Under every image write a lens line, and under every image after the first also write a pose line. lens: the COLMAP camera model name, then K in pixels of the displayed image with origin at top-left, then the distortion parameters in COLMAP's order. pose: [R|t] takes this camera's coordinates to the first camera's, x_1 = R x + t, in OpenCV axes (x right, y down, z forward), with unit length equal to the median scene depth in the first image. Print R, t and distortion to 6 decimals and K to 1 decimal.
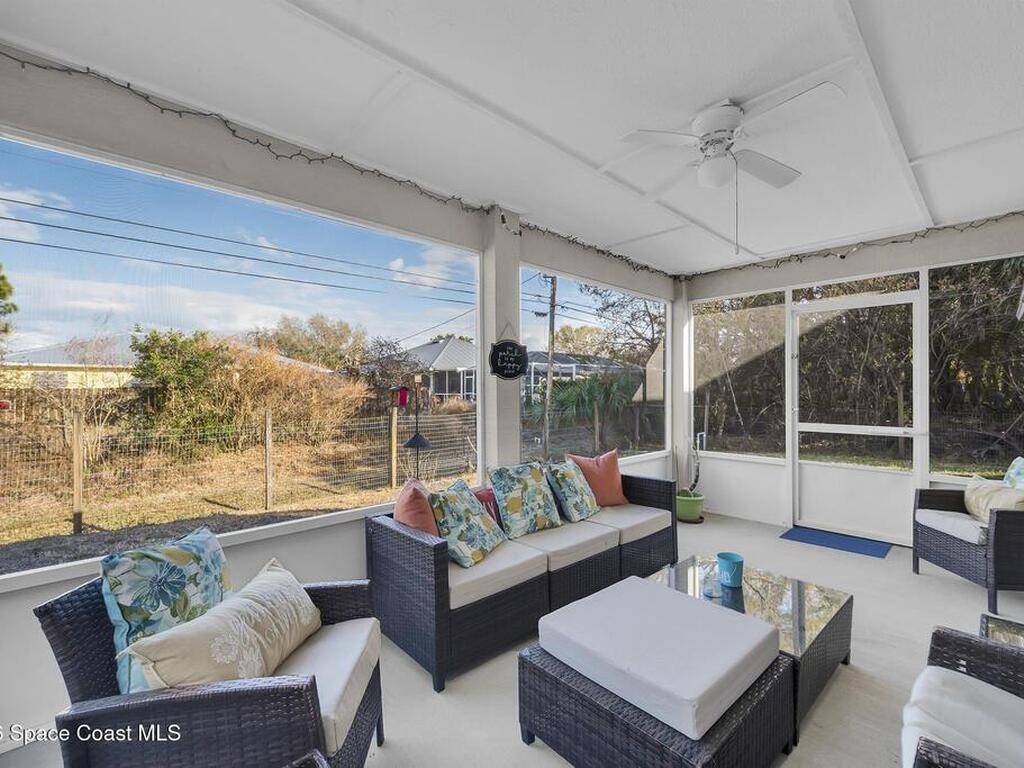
lens RADIAL K [[445.5, 0, 506.6], [0, 445.5, 387.4], [0, 0, 1]] dist [0.004130, 0.000607]
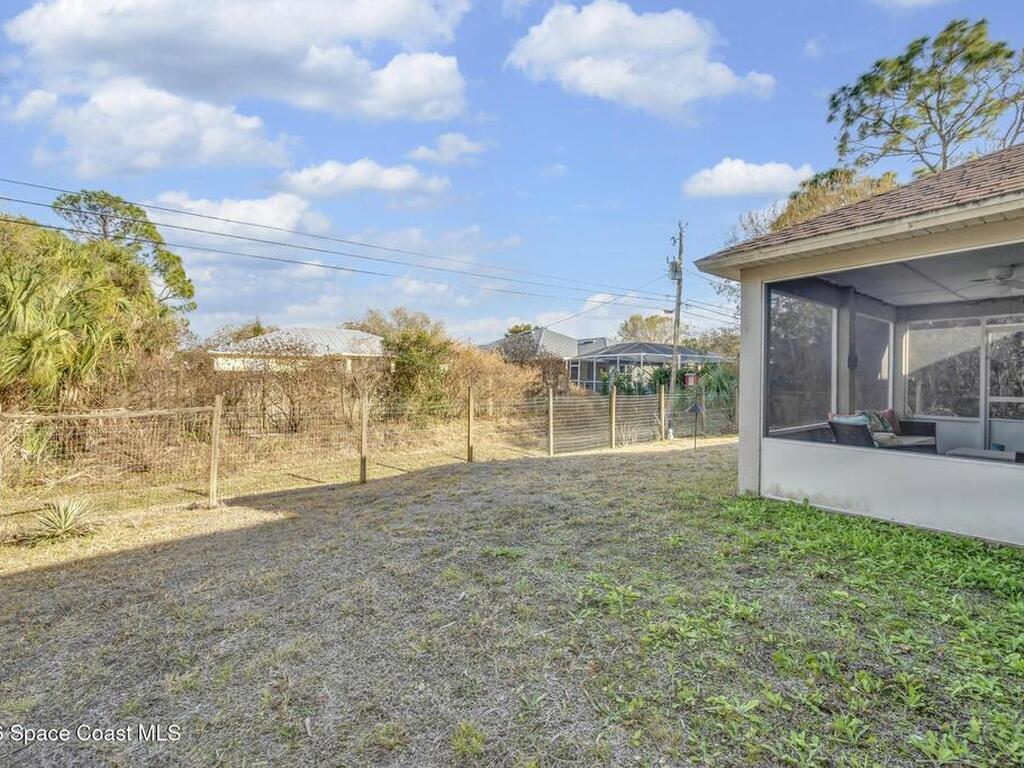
lens RADIAL K [[445.5, 0, 506.6], [0, 445.5, 387.4], [0, 0, 1]] dist [0.004130, 0.000607]
pose [[0.993973, 0.011940, -0.108973, -0.243651], [-0.008938, 0.999568, 0.027995, 0.002768], [0.109260, -0.026852, 0.993650, -0.221493]]
